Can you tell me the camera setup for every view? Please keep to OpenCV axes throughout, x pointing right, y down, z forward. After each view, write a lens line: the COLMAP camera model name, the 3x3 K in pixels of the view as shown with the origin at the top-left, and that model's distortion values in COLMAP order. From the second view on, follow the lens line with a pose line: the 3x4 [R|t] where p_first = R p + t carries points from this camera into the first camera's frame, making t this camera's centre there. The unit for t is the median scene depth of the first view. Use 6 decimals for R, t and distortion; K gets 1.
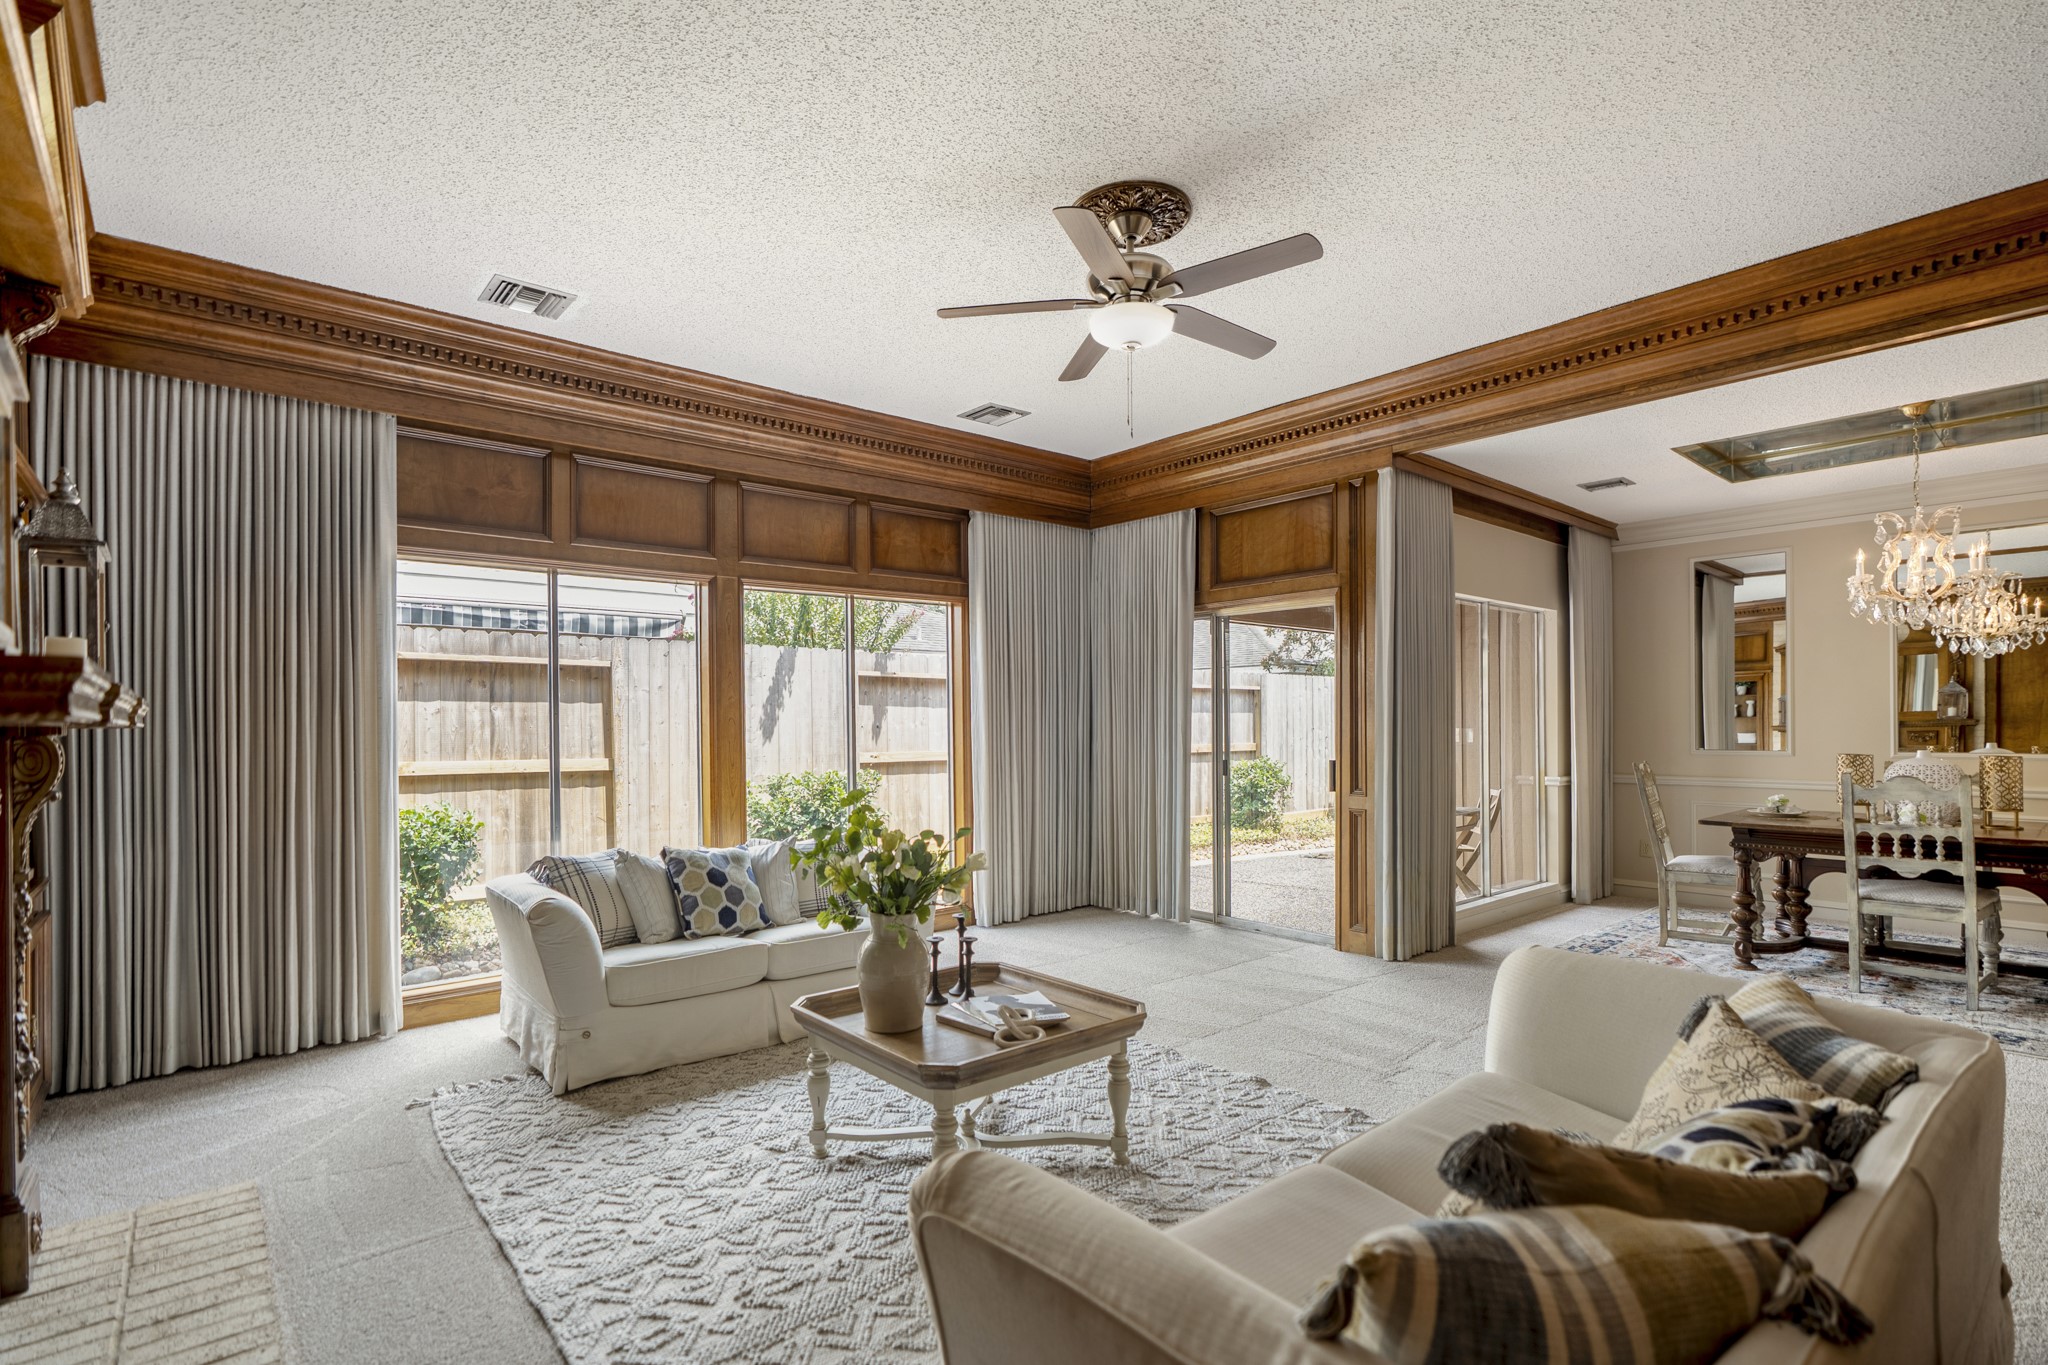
lens RADIAL K [[958.8, 0, 1023.1], [0, 958.8, 728.2], [0, 0, 1]] dist [-0.001512, 0.000083]
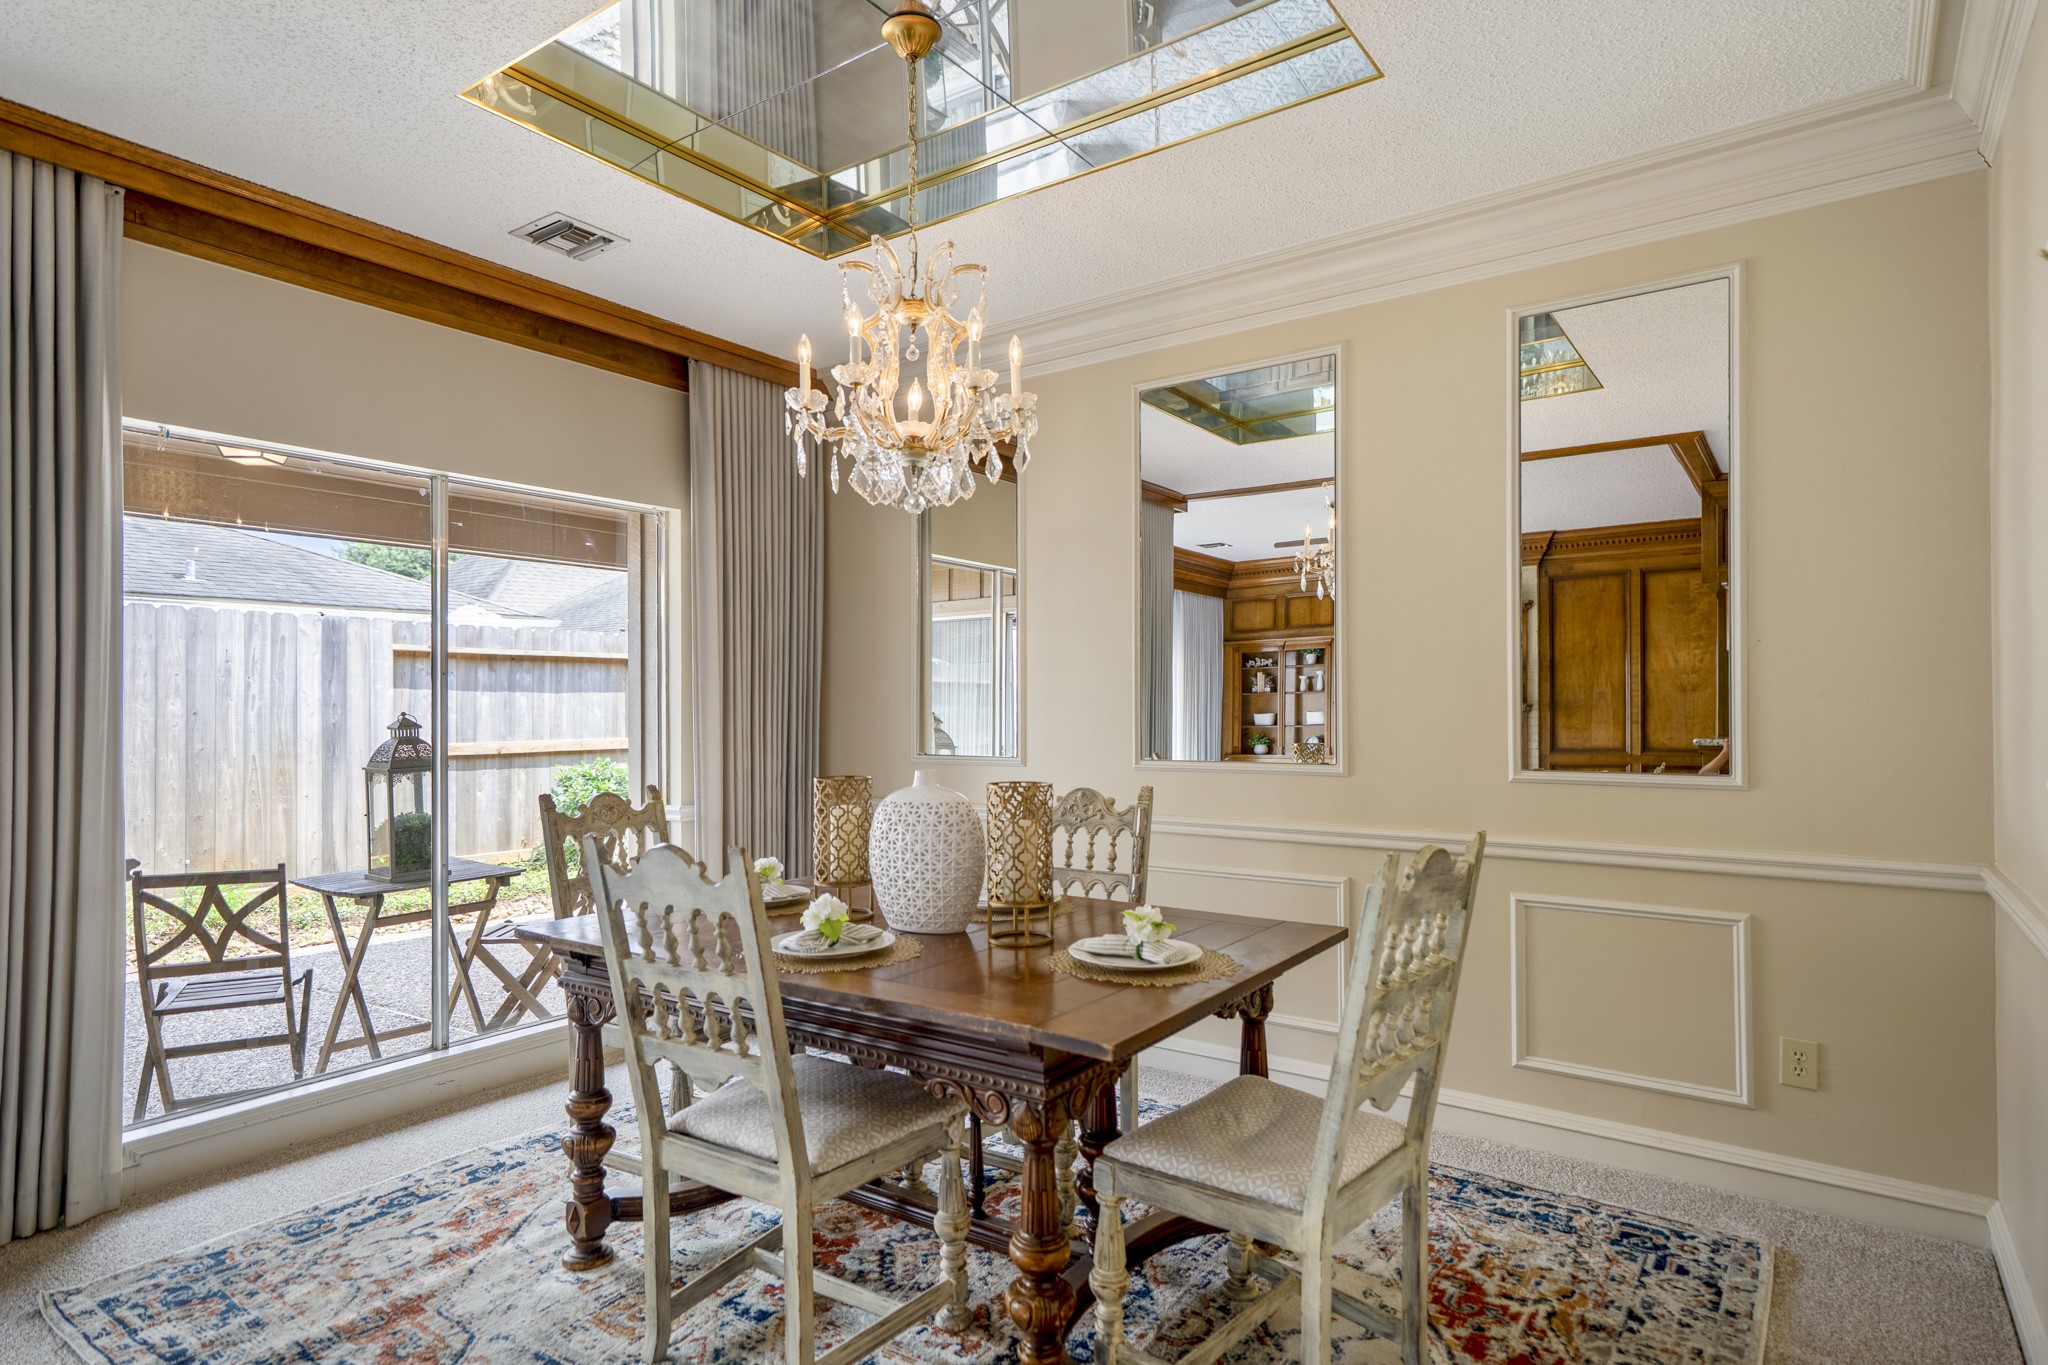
lens RADIAL K [[1110.9, 0, 1024.8], [0, 1110.9, 693.7], [0, 0, 1]] dist [0.014729, 0.000275]
pose [[0.970007, 0.005712, 0.243009, 0.706960], [-0.002010, 0.999878, -0.015483, -0.005372], [-0.243068, 0.014530, 0.969901, 0.378536]]
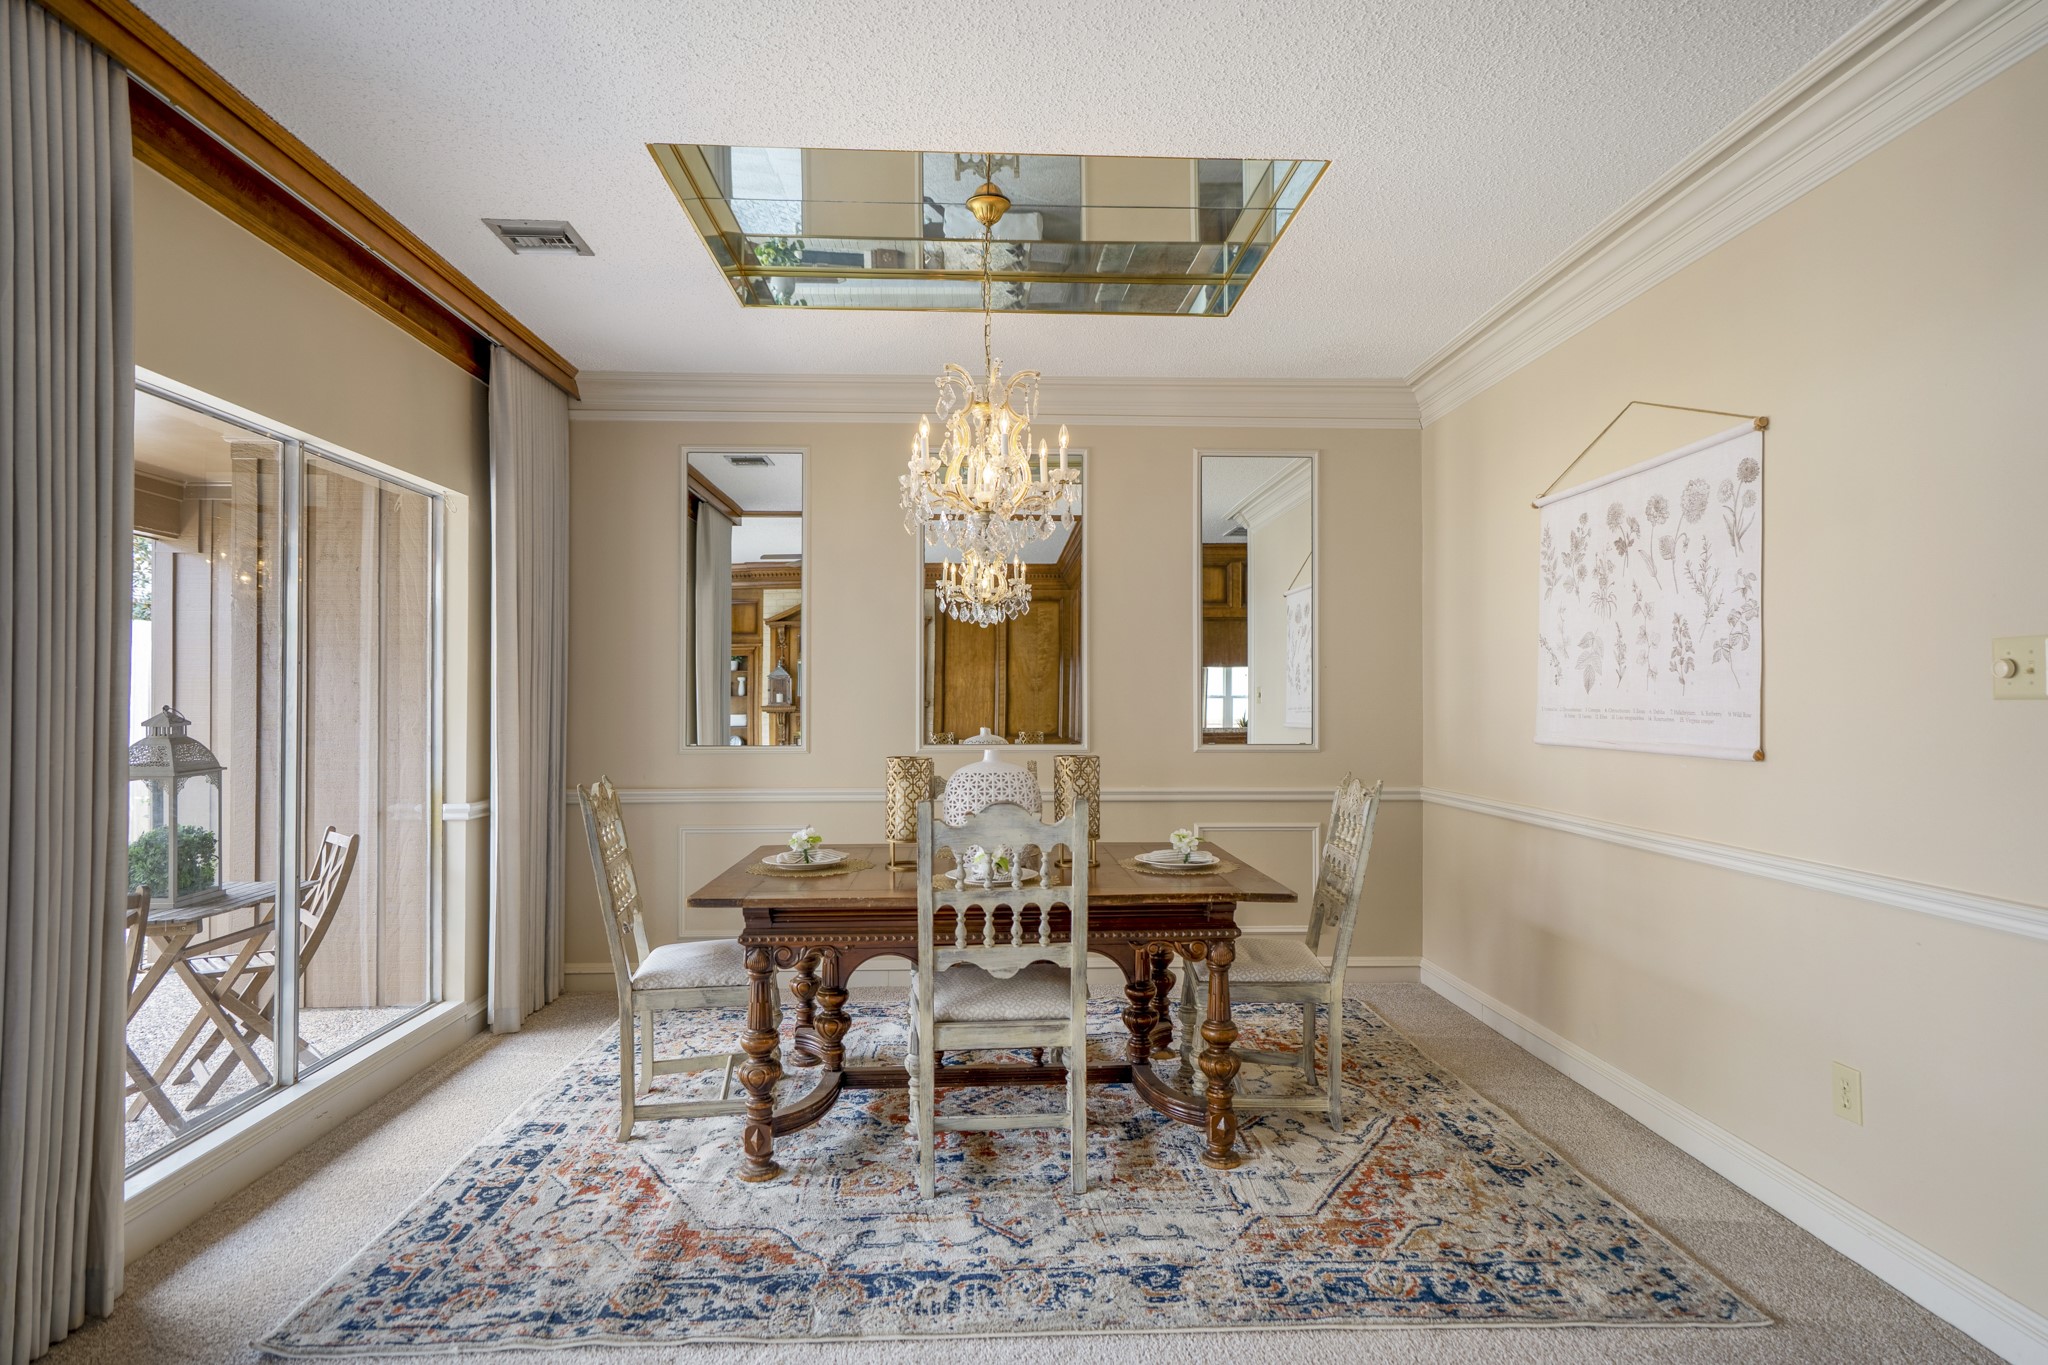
lens RADIAL K [[1097.3, 0, 1024.0], [0, 1097.3, 682.5], [0, 0, 1]] dist [0.001527, 0.000791]
pose [[0.615226, 0.019726, 0.788104, 0.312575], [-0.002377, 0.999729, -0.023167, -0.003933], [-0.788347, 0.012380, 0.615106, 0.441786]]
